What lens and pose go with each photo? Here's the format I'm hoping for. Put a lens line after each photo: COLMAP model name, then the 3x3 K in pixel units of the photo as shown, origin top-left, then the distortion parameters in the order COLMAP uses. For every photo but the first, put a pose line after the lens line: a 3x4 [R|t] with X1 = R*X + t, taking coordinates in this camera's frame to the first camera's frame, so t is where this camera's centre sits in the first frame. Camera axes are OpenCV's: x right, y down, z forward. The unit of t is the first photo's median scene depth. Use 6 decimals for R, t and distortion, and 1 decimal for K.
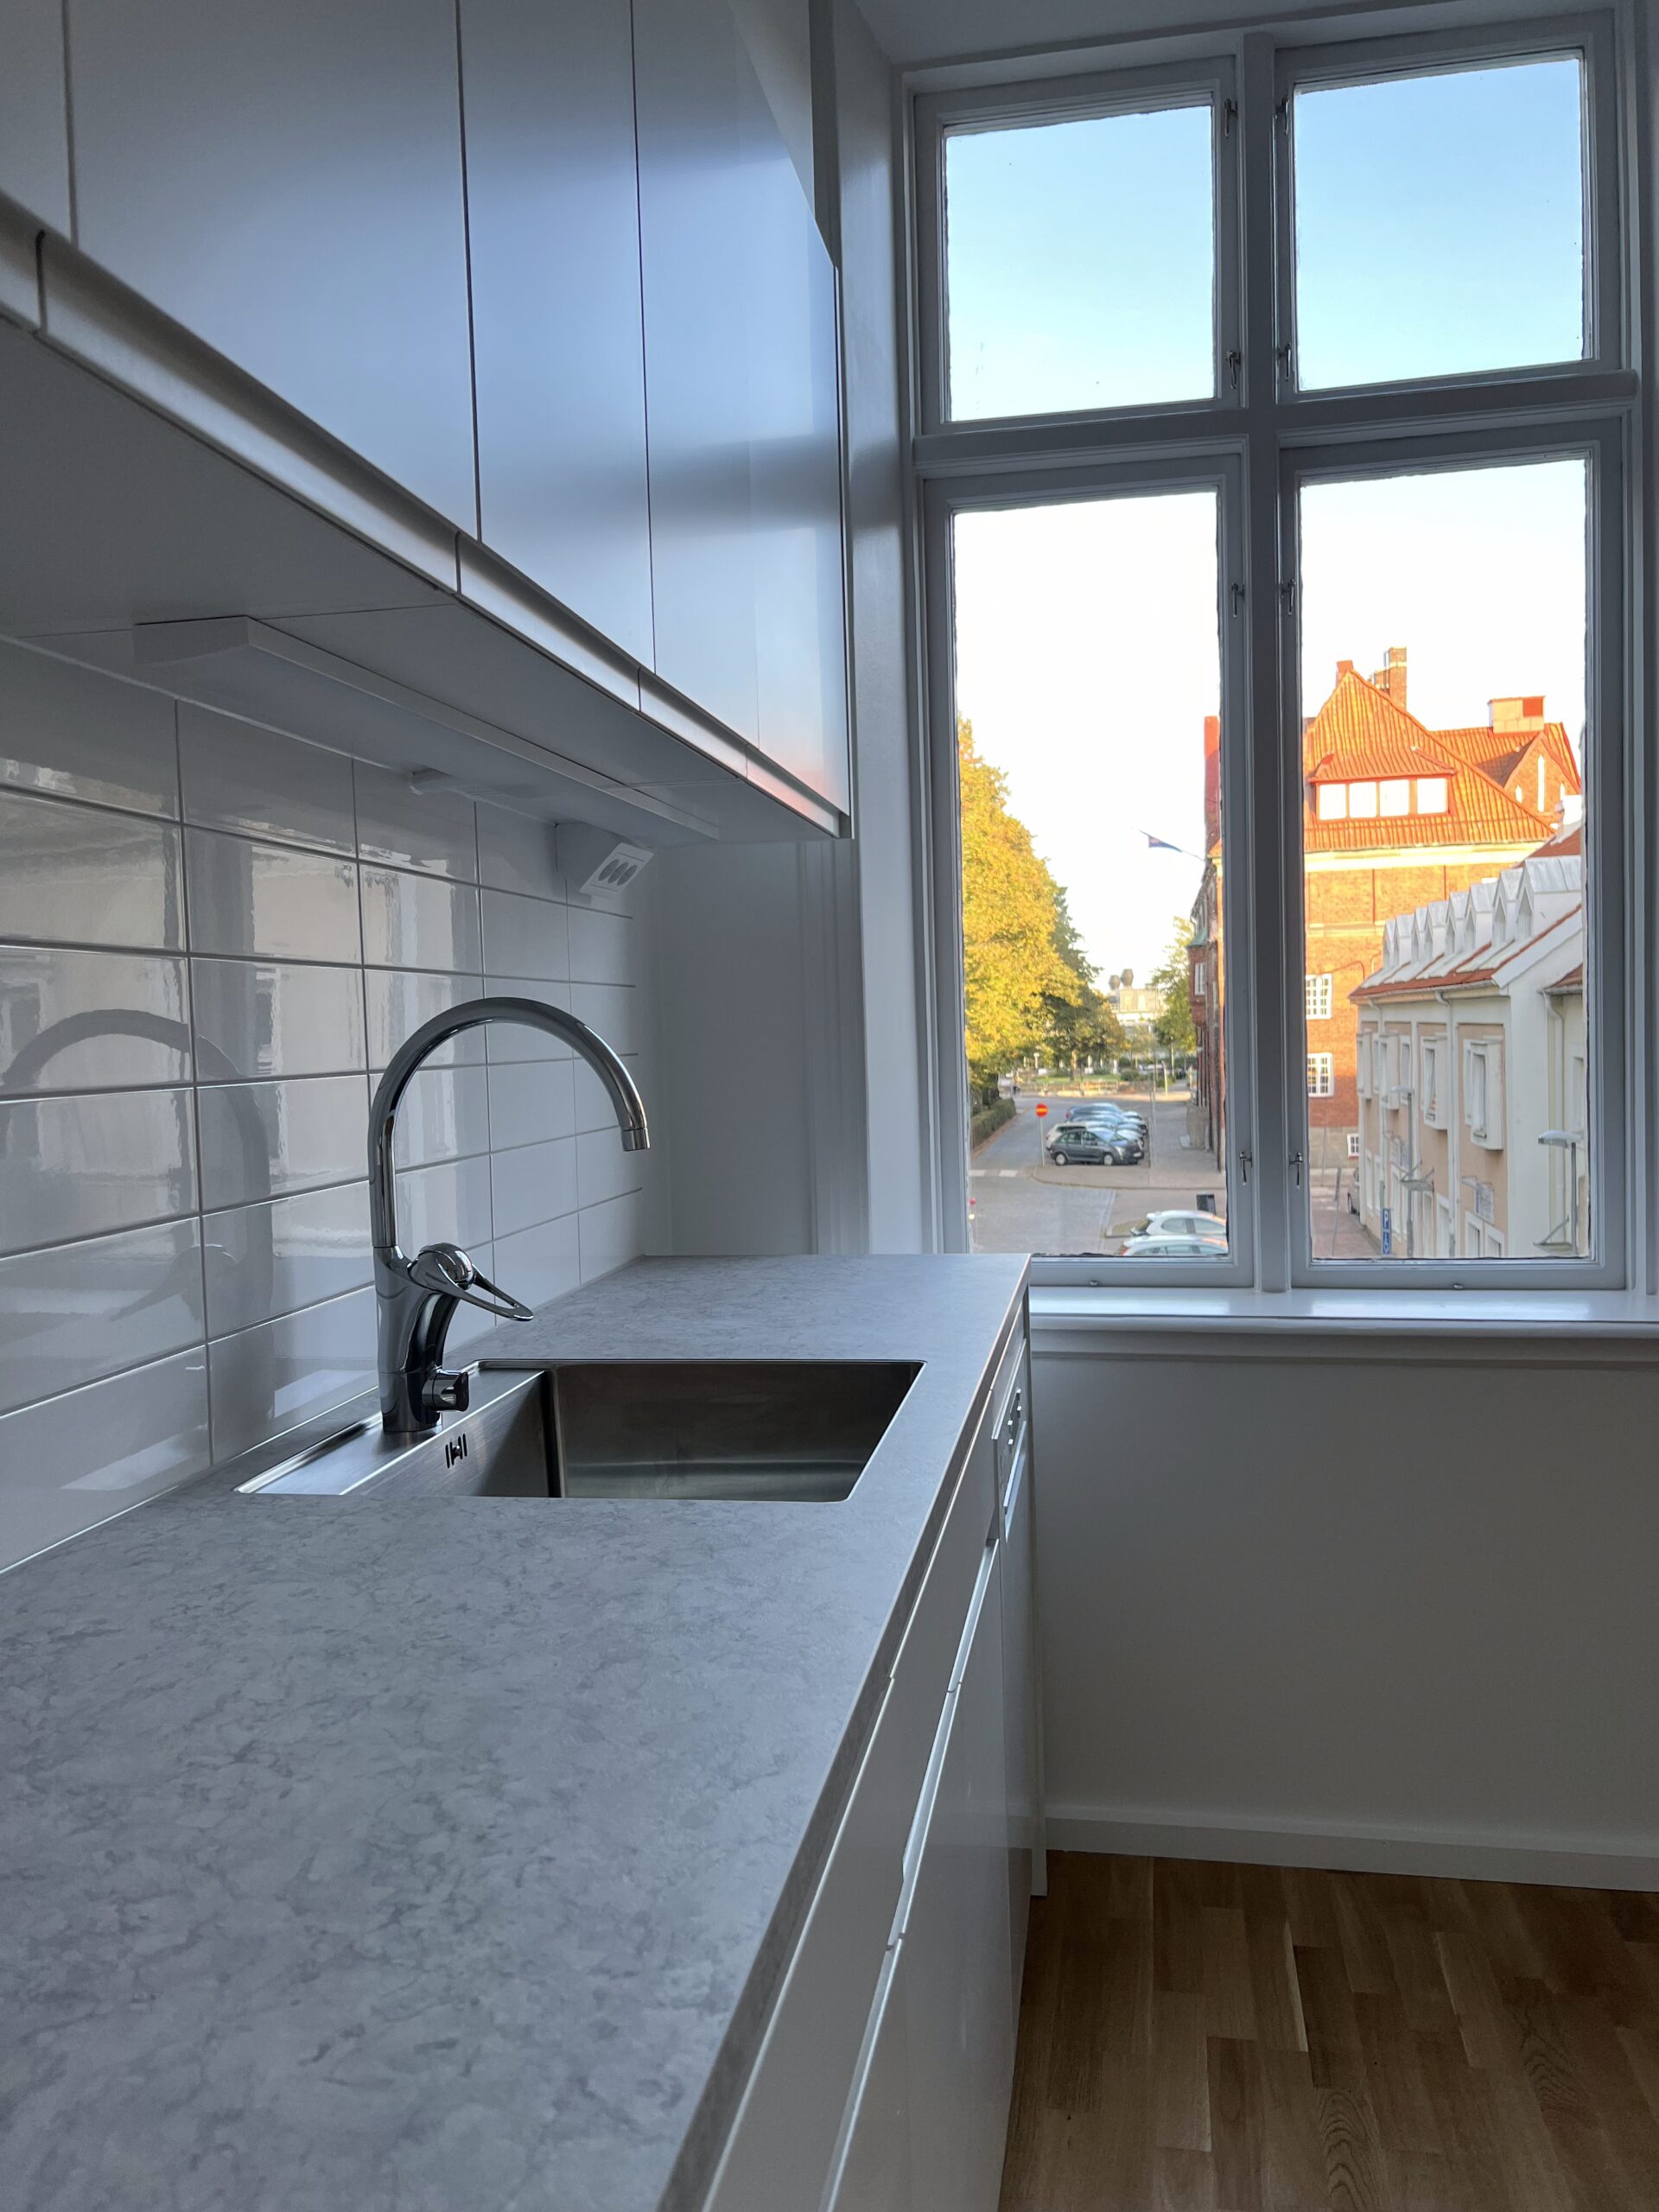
lens RADIAL K [[1675.9, 0, 826.6], [0, 1675.9, 1109.1], [0, 0, 1]] dist [0.007526, -0.001477]
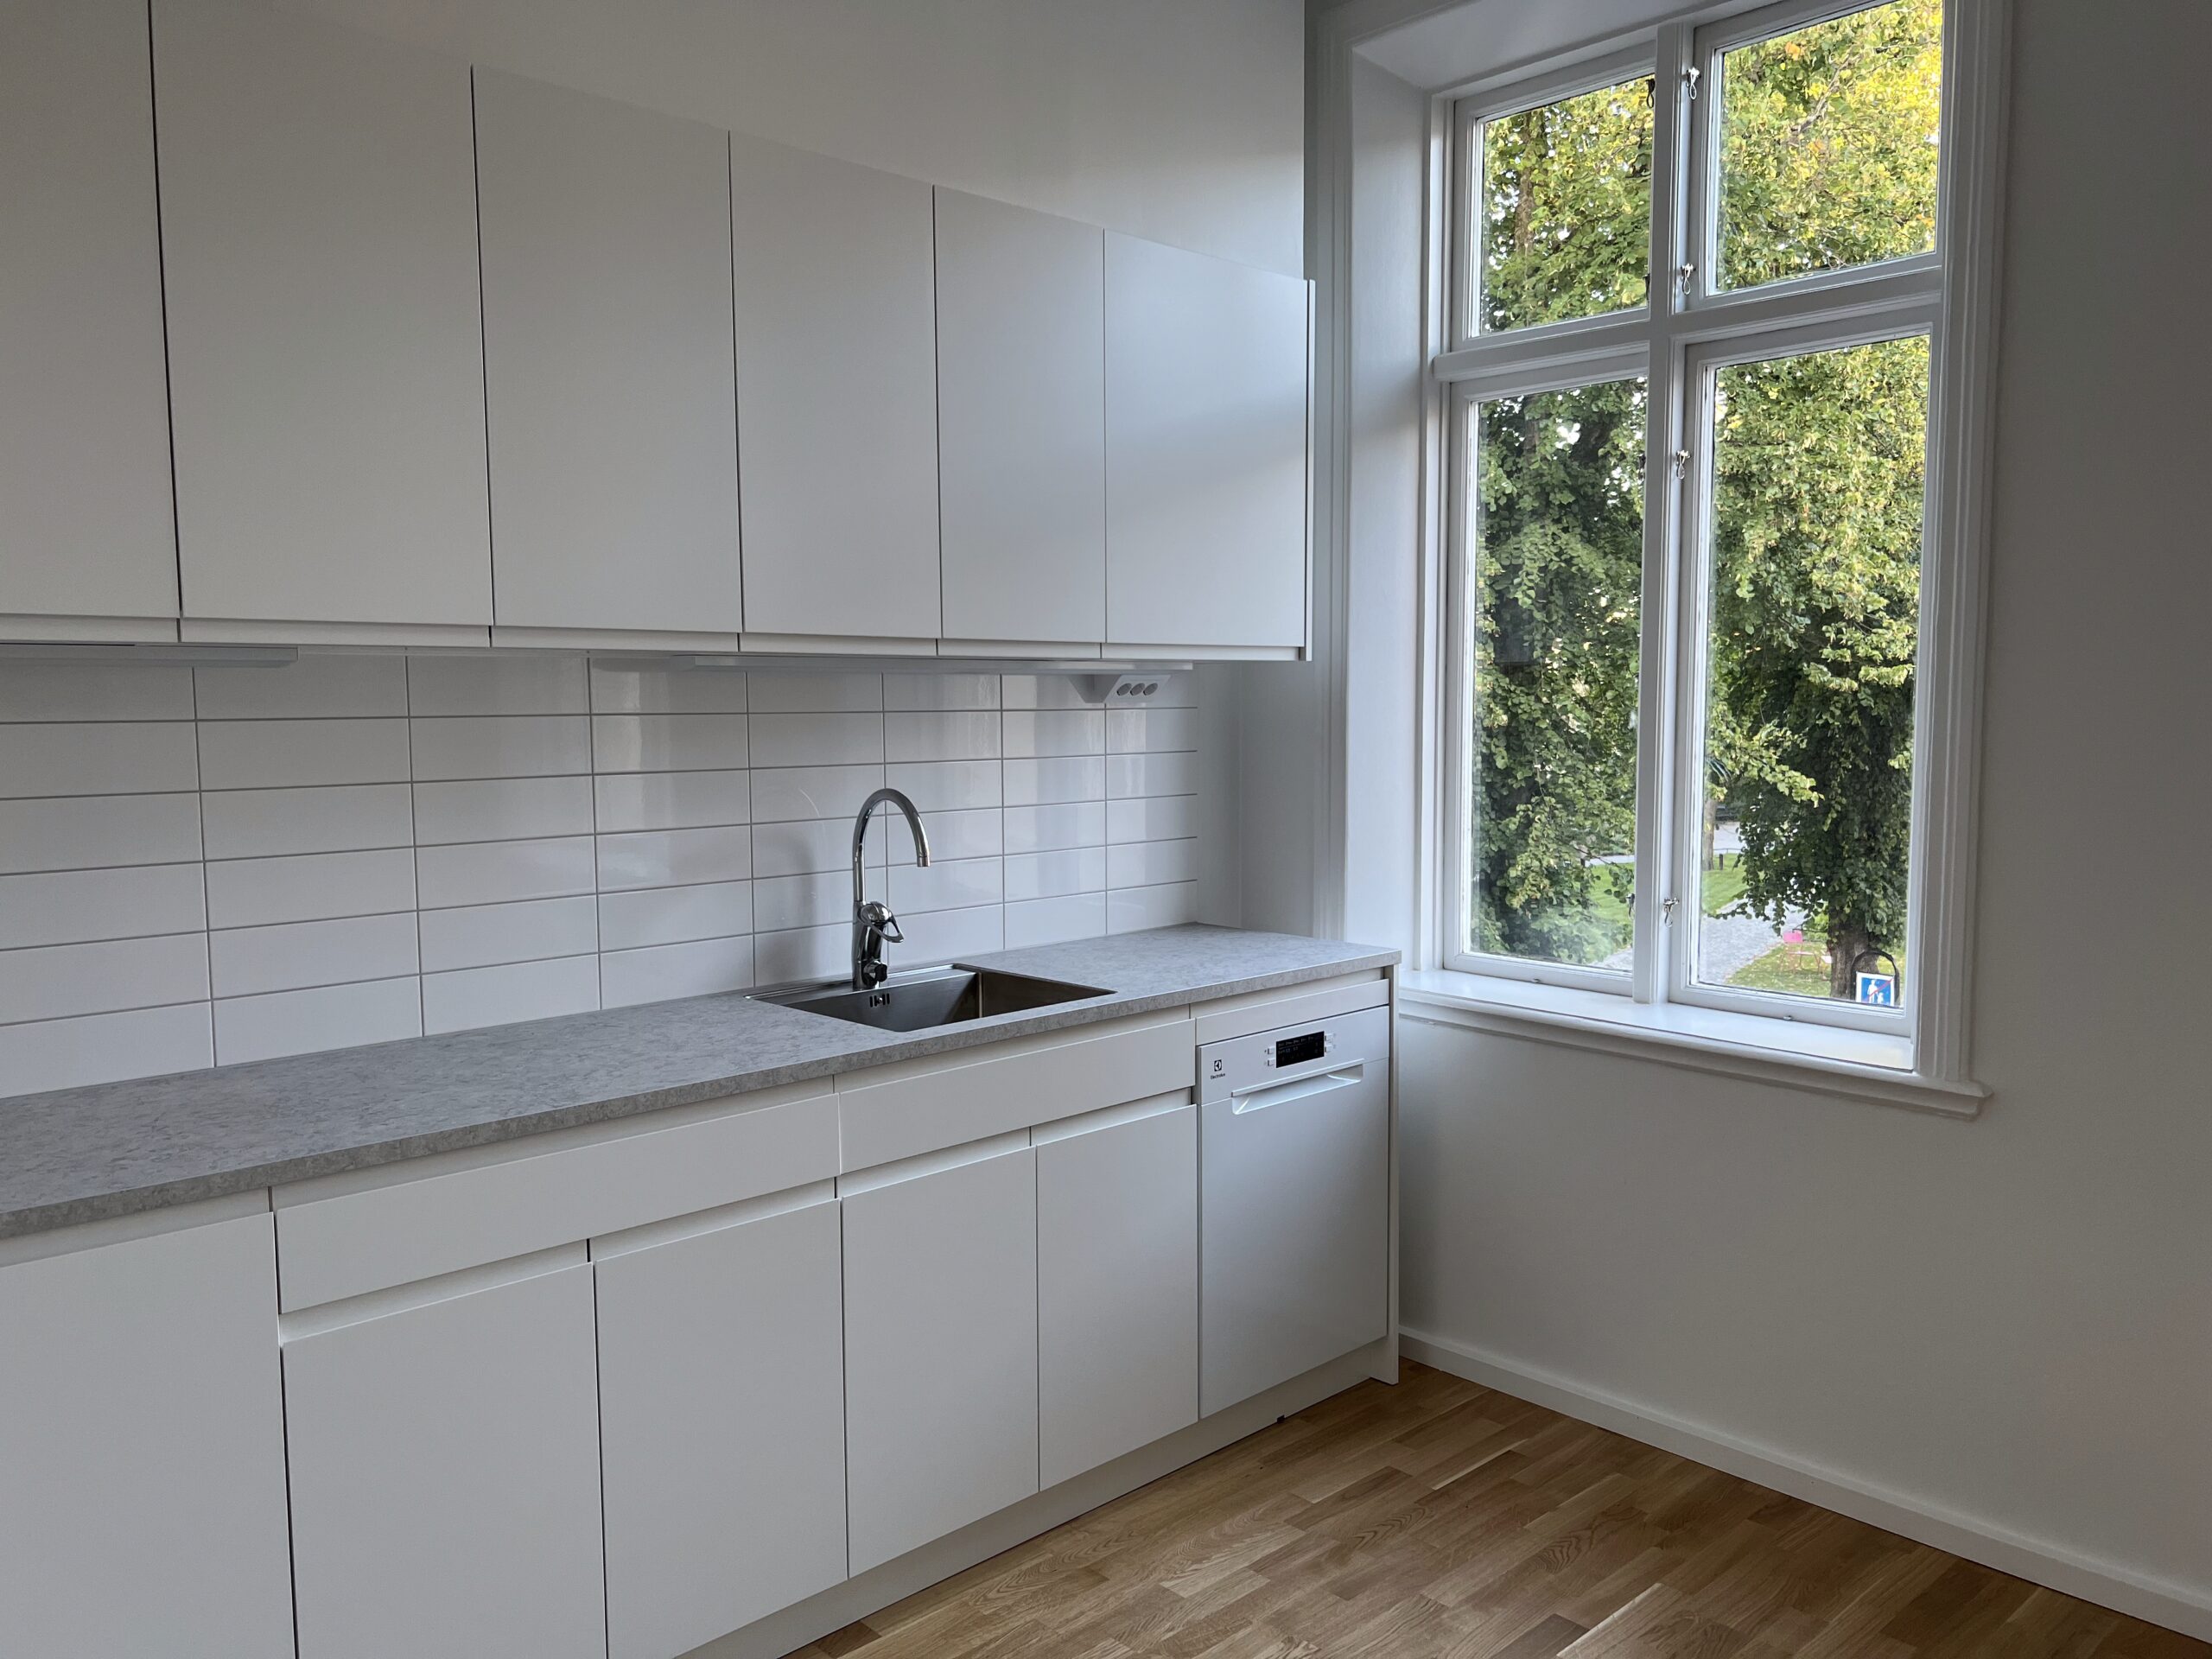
lens RADIAL K [[1675.9, 0, 1107.8], [0, 1675.9, 830.8], [0, 0, 1]] dist [0.007526, -0.001477]
pose [[0.802269, 0.070499, -0.592786, 0.858789], [-0.043508, 0.997267, 0.059720, -0.101499], [0.595375, -0.022121, 0.803143, -0.355468]]
